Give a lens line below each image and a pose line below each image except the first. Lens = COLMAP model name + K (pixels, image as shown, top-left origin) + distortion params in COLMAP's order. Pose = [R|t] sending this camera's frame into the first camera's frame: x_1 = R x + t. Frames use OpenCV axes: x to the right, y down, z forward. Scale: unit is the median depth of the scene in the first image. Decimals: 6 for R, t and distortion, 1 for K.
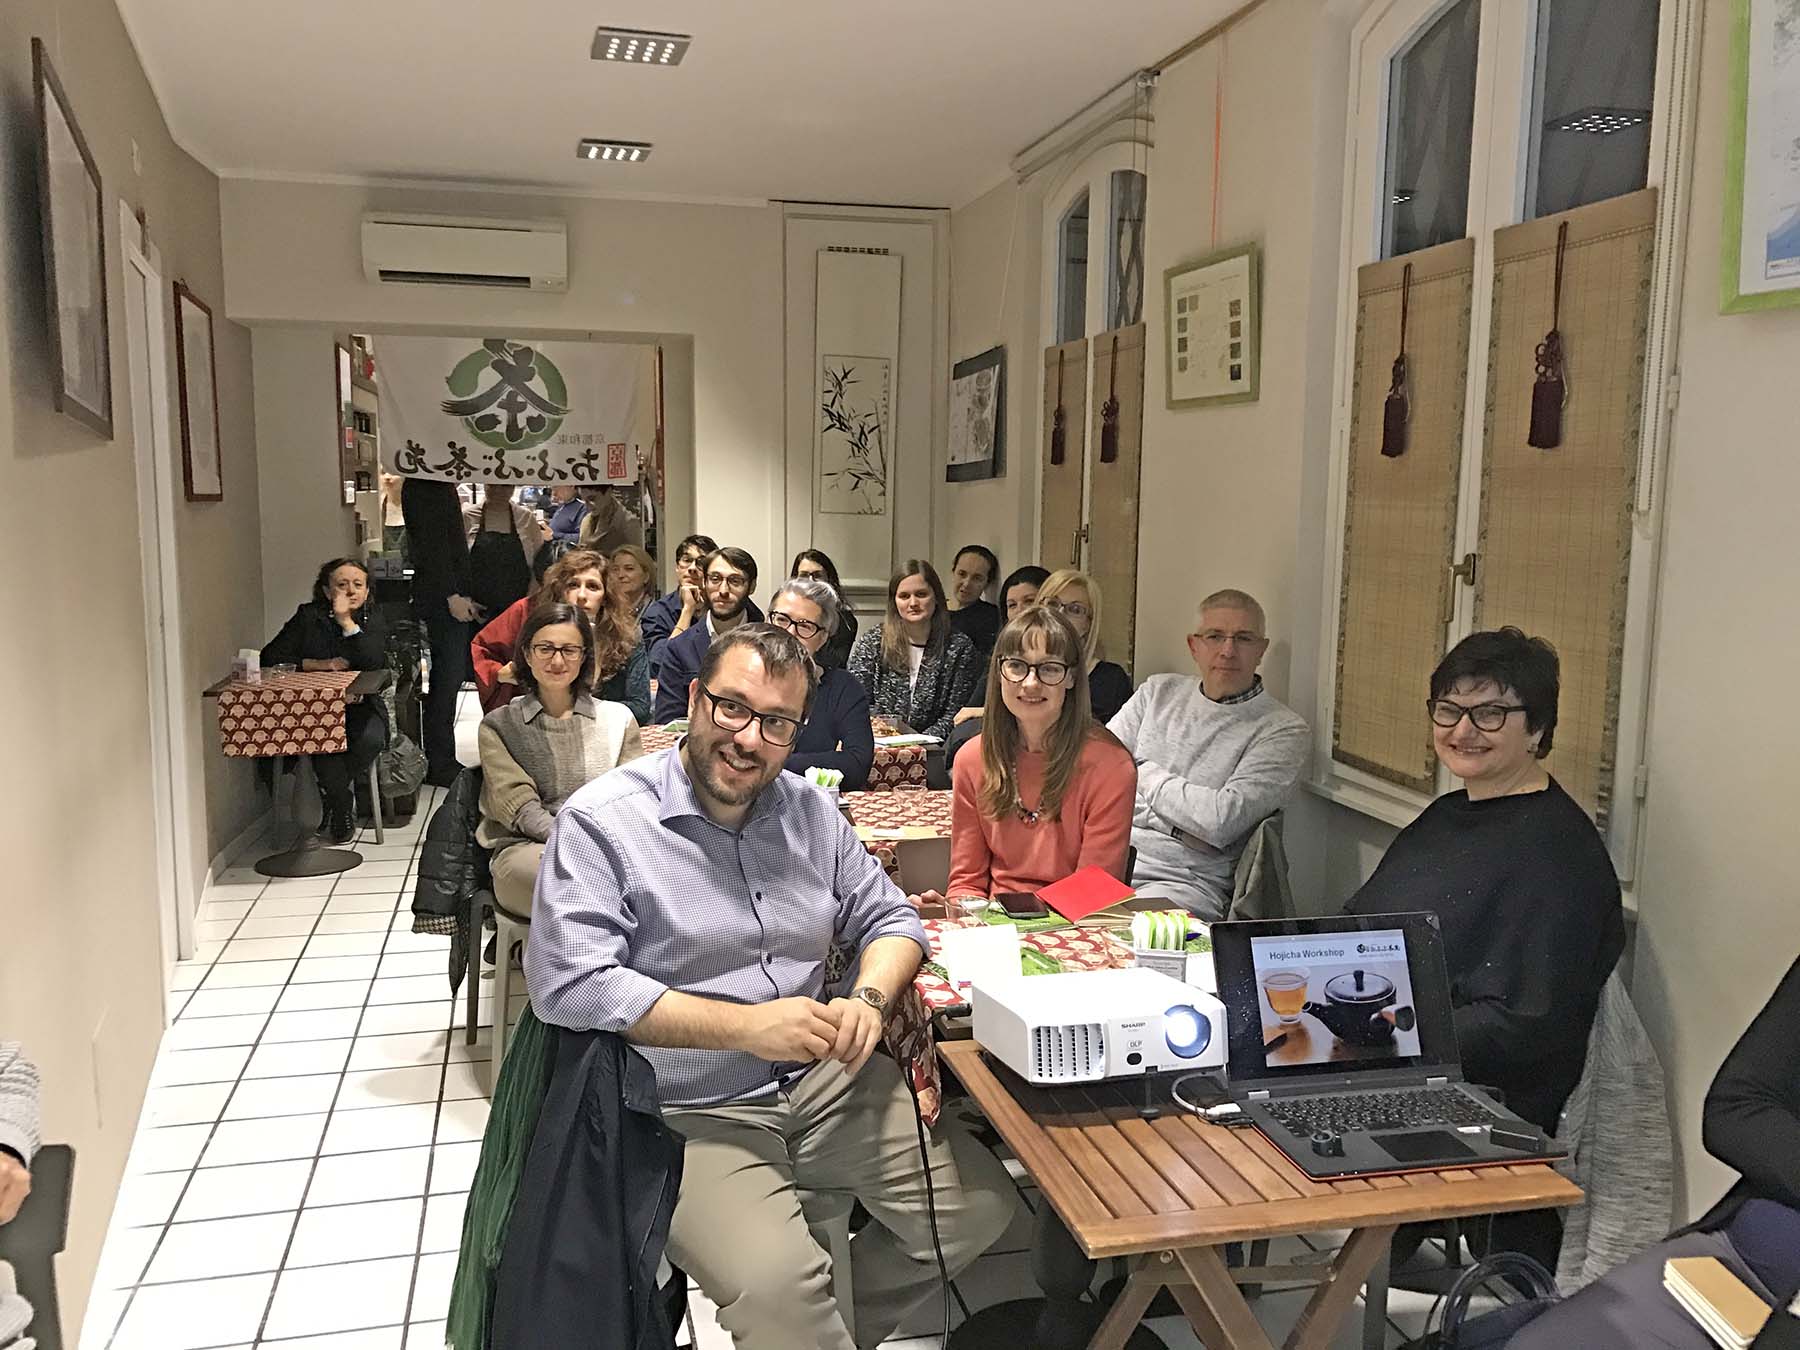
lens RADIAL K [[1480.1, 0, 898.7], [0, 1480.1, 682.4], [0, 0, 1]] dist [-0.002314, -0.012154]
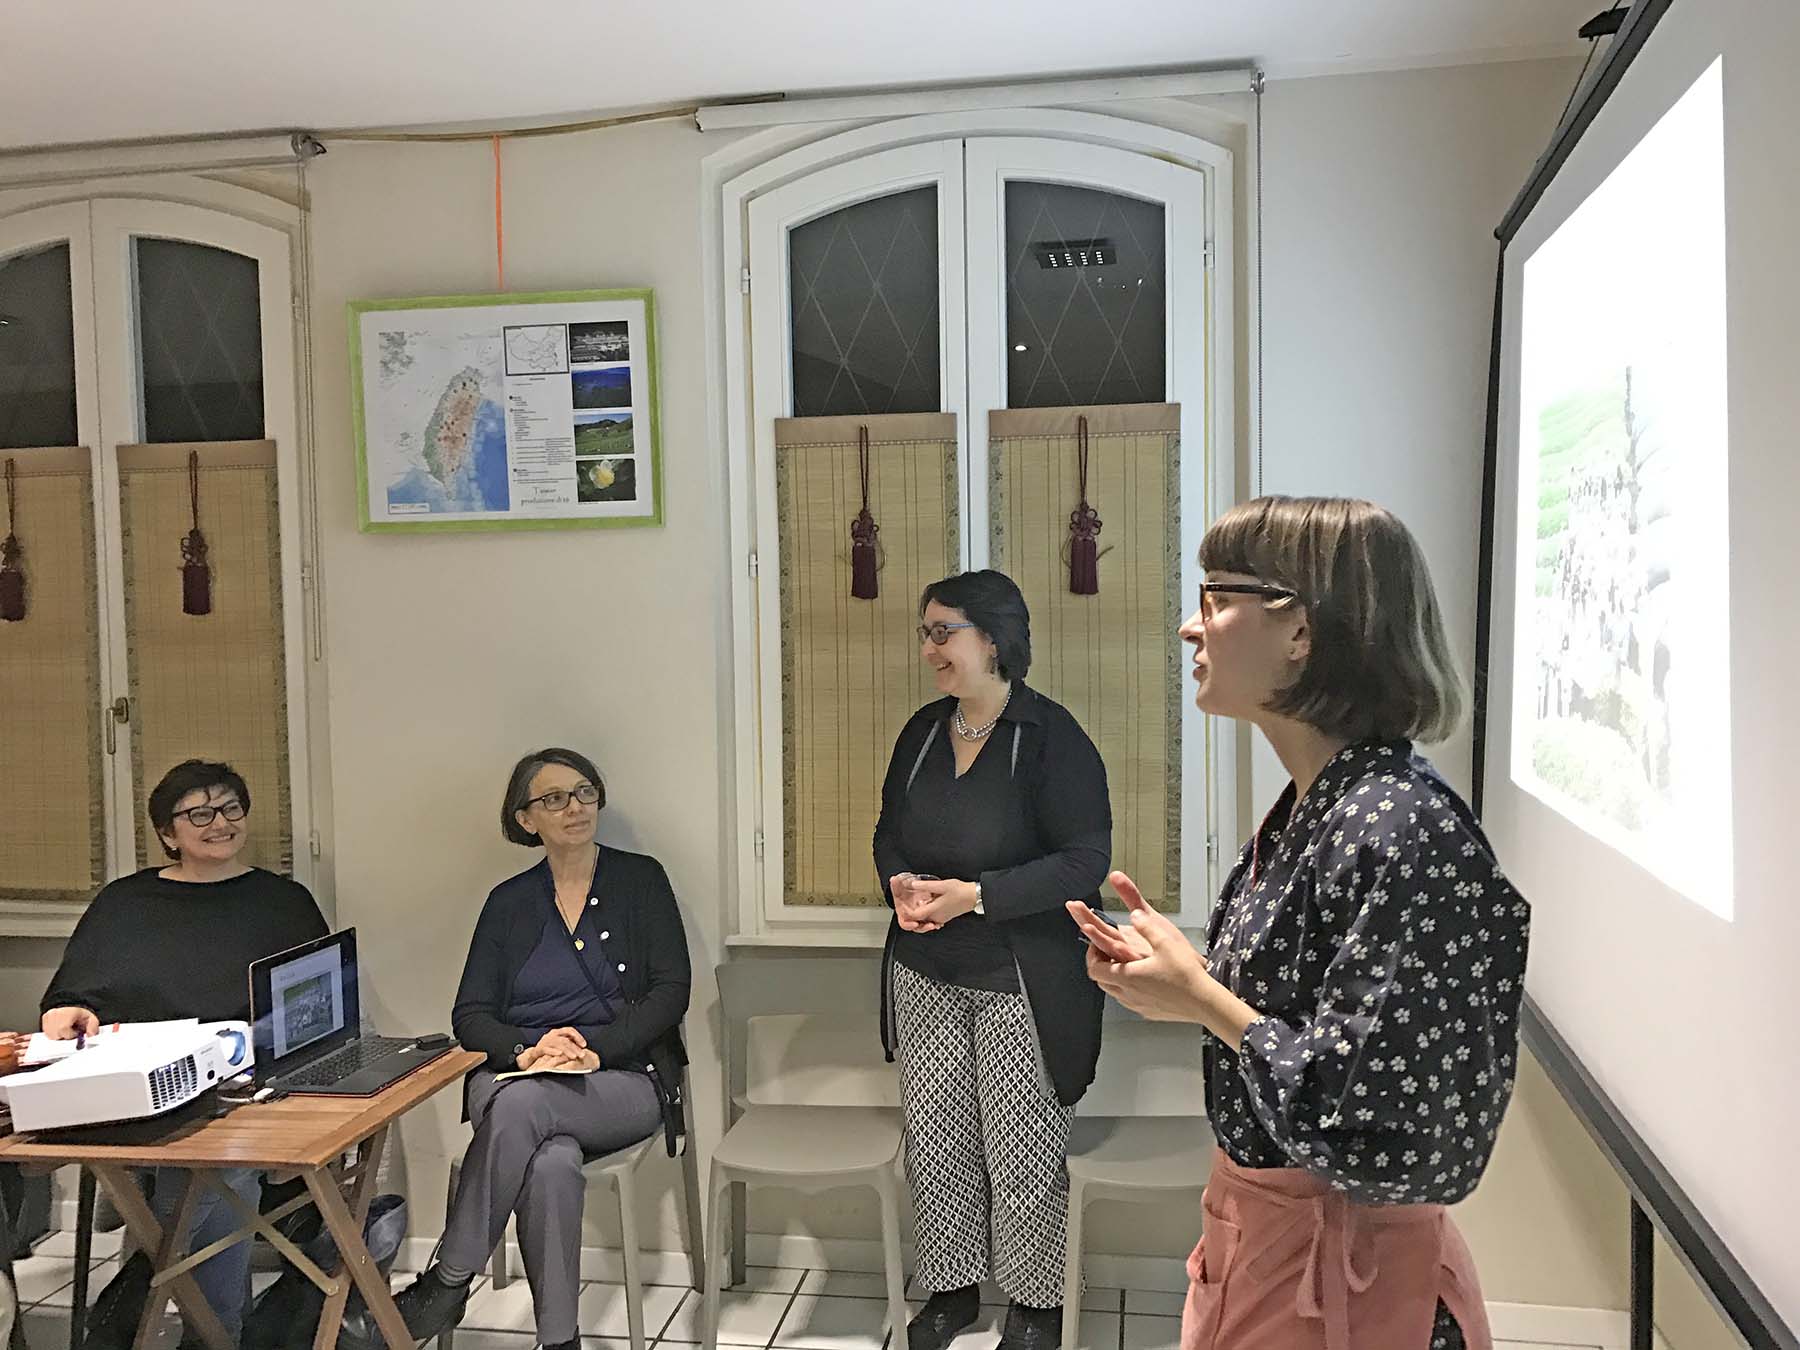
lens RADIAL K [[1480.1, 0, 899.9], [0, 1480.1, 678.7], [0, 0, 1]] dist [-0.002314, -0.012154]
pose [[0.382451, -0.050741, 0.922581, -0.602586], [0.138558, 0.990350, -0.002971, -0.009034], [-0.913528, 0.128967, 0.385791, -0.102560]]
